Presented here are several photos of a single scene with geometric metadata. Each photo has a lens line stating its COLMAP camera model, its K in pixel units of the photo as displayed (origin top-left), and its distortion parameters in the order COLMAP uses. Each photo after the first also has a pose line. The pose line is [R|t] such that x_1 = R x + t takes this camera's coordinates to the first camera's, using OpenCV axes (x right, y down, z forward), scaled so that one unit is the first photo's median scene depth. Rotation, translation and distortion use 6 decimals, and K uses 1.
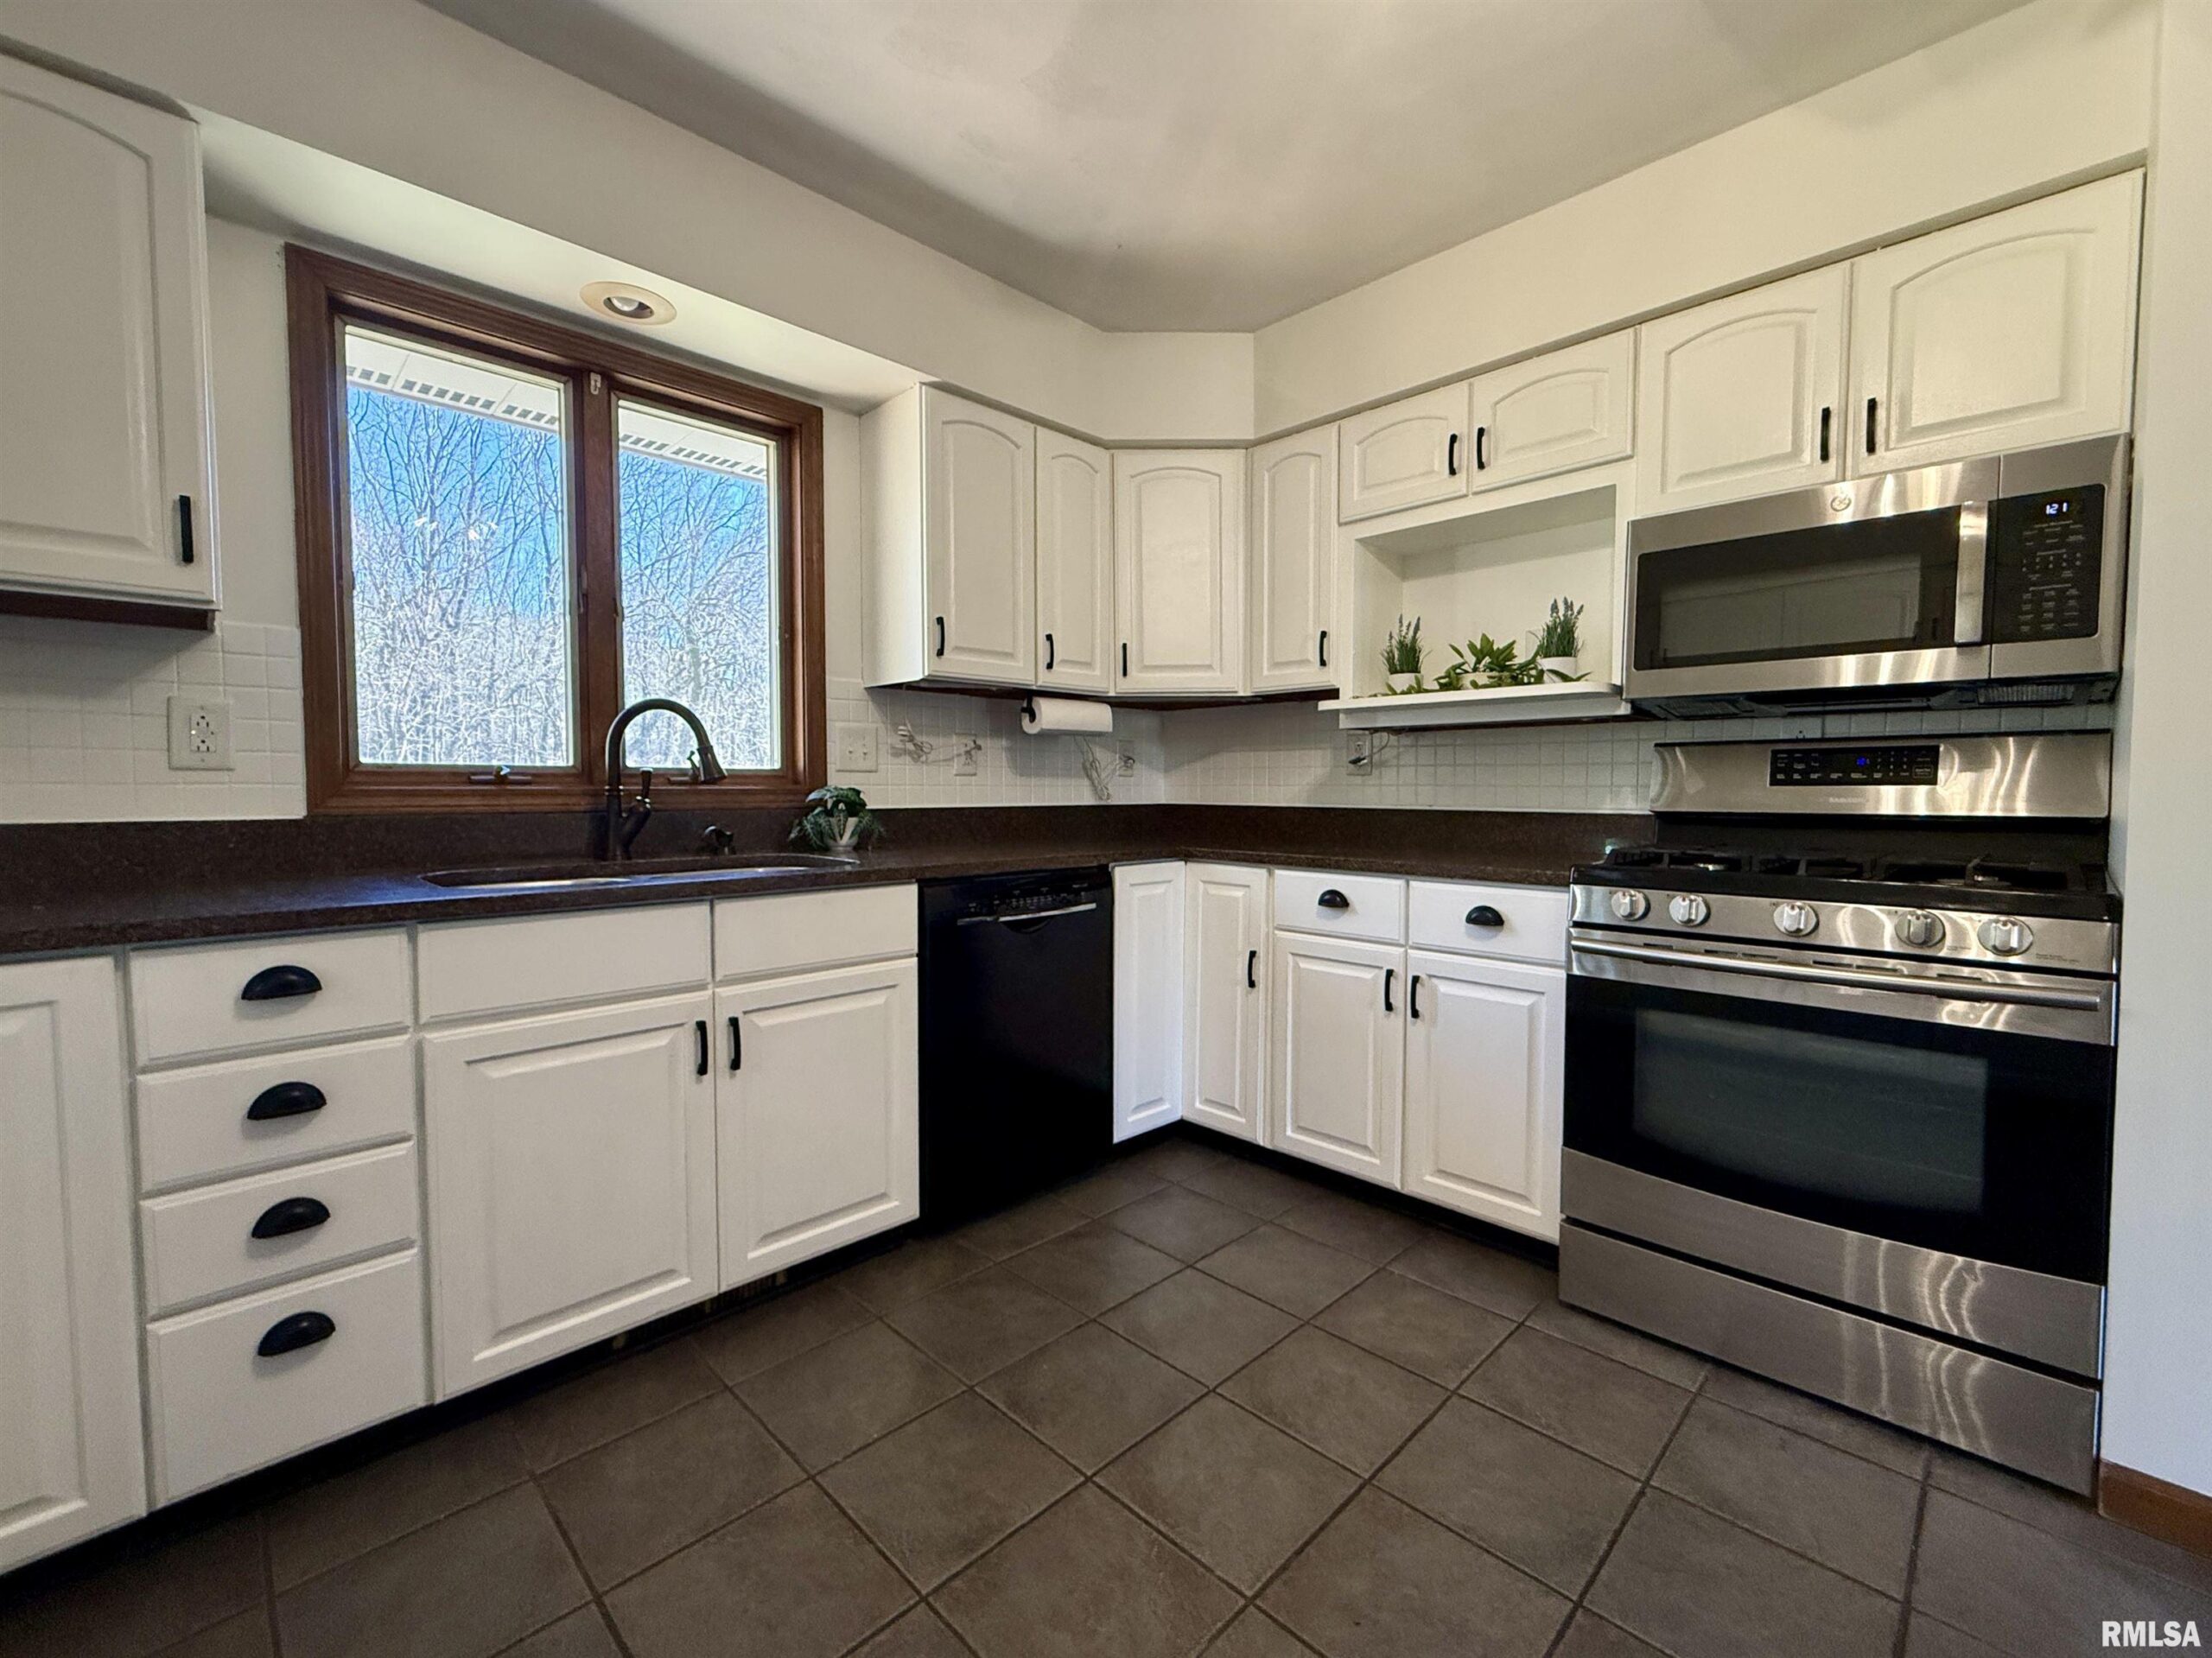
lens RADIAL K [[929.2, 0, 1102.9], [0, 929.2, 828.6], [0, 0, 1]] dist [-0.000676, 0.000326]
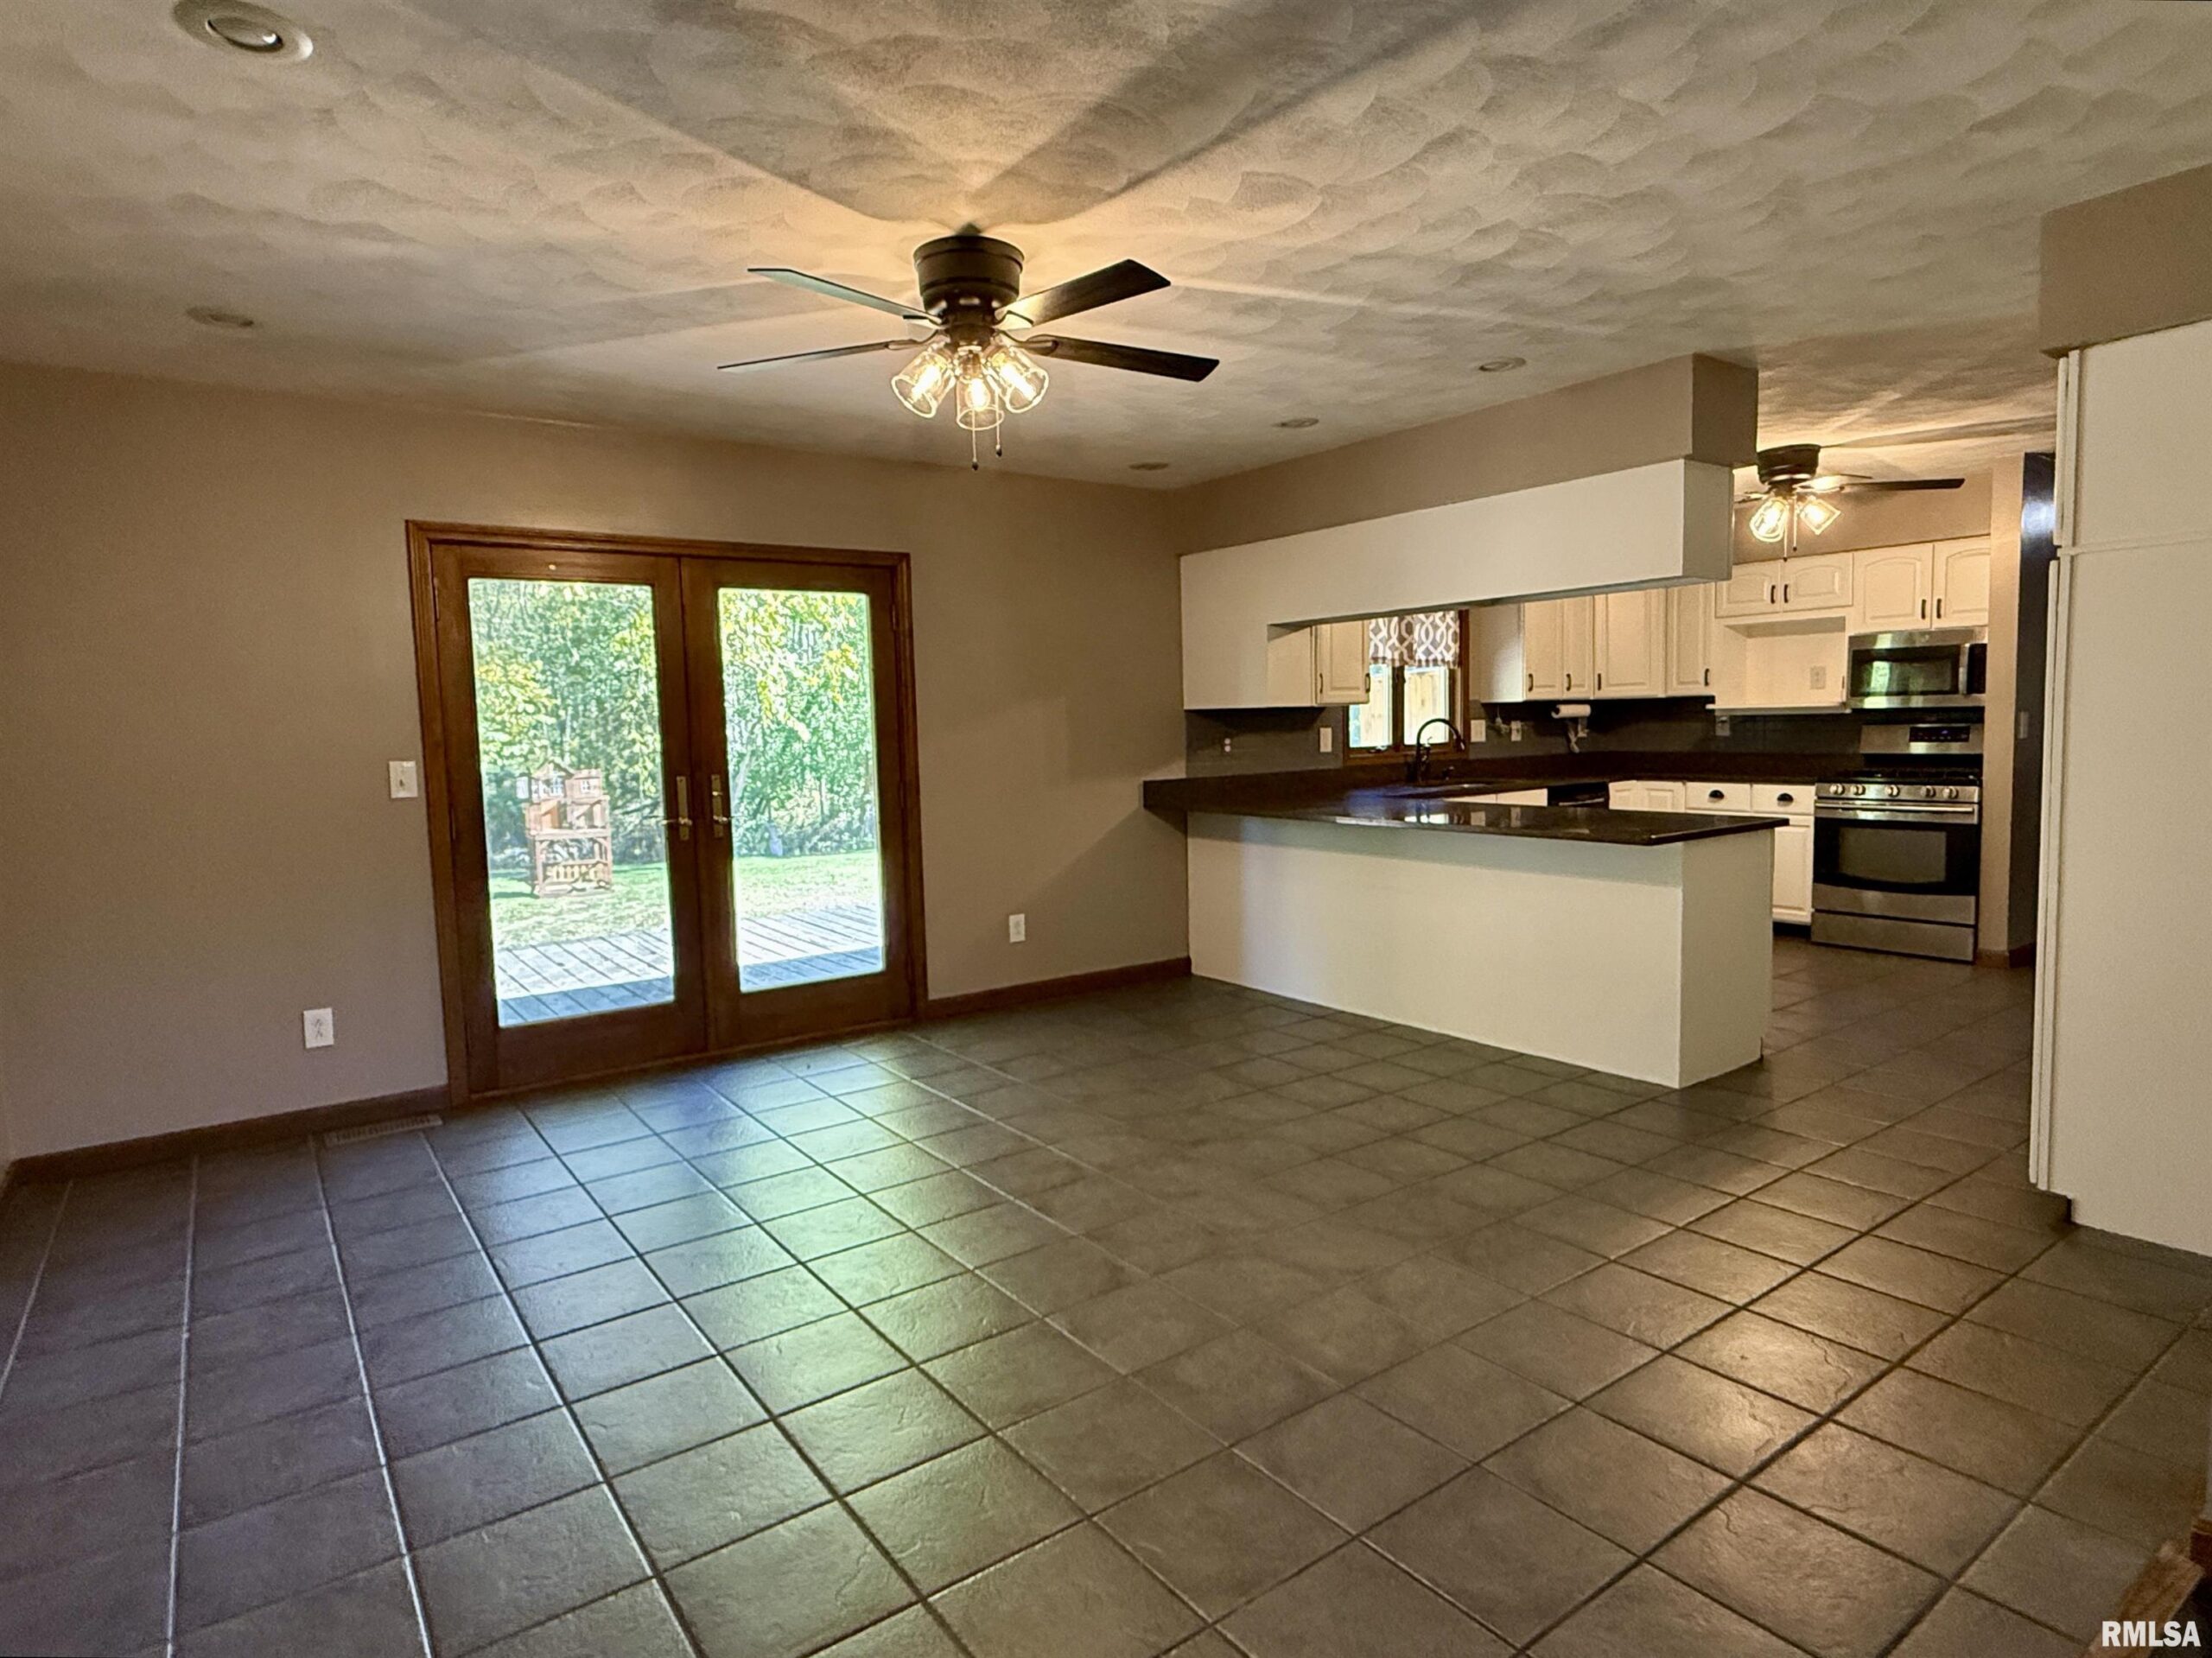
lens RADIAL K [[1225.4, 0, 1106.0], [0, 1225.4, 829.0], [0, 0, 1]] dist [0.002629, 0.001137]
pose [[0.988000, -0.013954, -0.153822, -0.909087], [0.021222, 0.998730, 0.045706, -0.010232], [0.152989, -0.048422, 0.987041, -2.602700]]
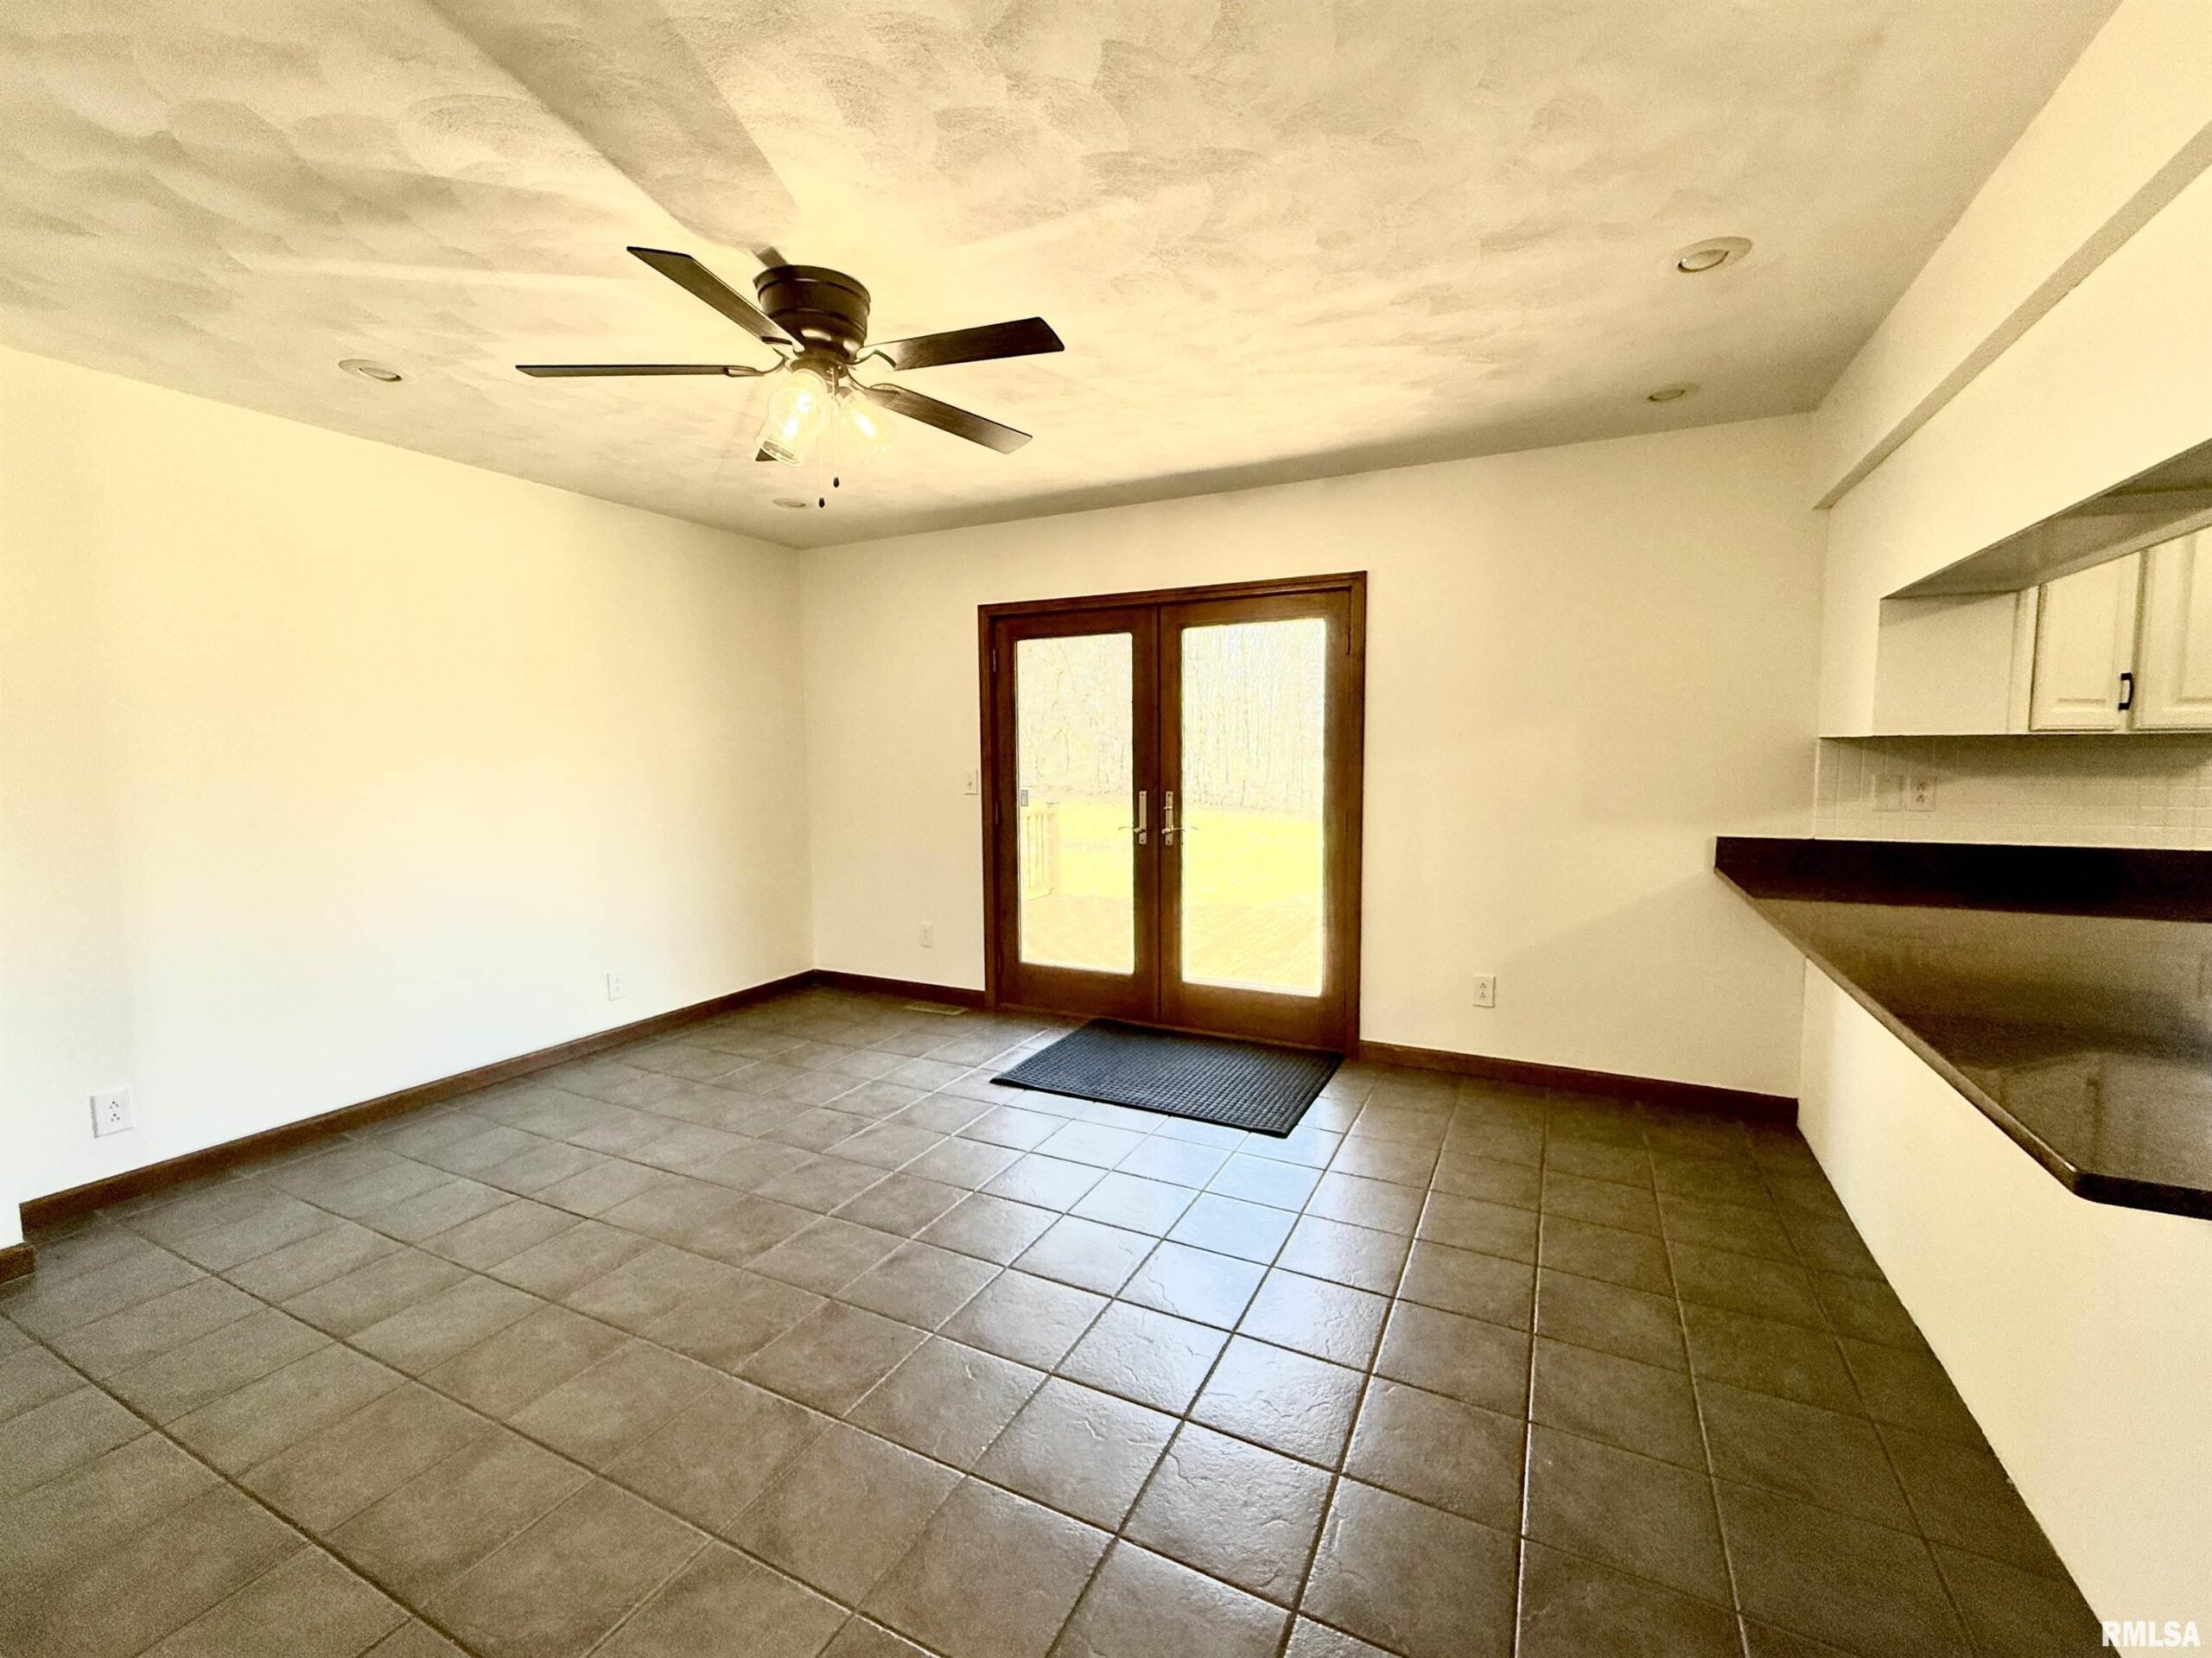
lens RADIAL K [[929.2, 0, 1102.9], [0, 929.2, 828.6], [0, 0, 1]] dist [-0.000676, 0.000326]
pose [[0.320869, 0.076278, -0.944047, -0.069228], [-0.032651, 0.997050, 0.069463, -0.080348], [0.946561, 0.008536, 0.322413, -1.159401]]
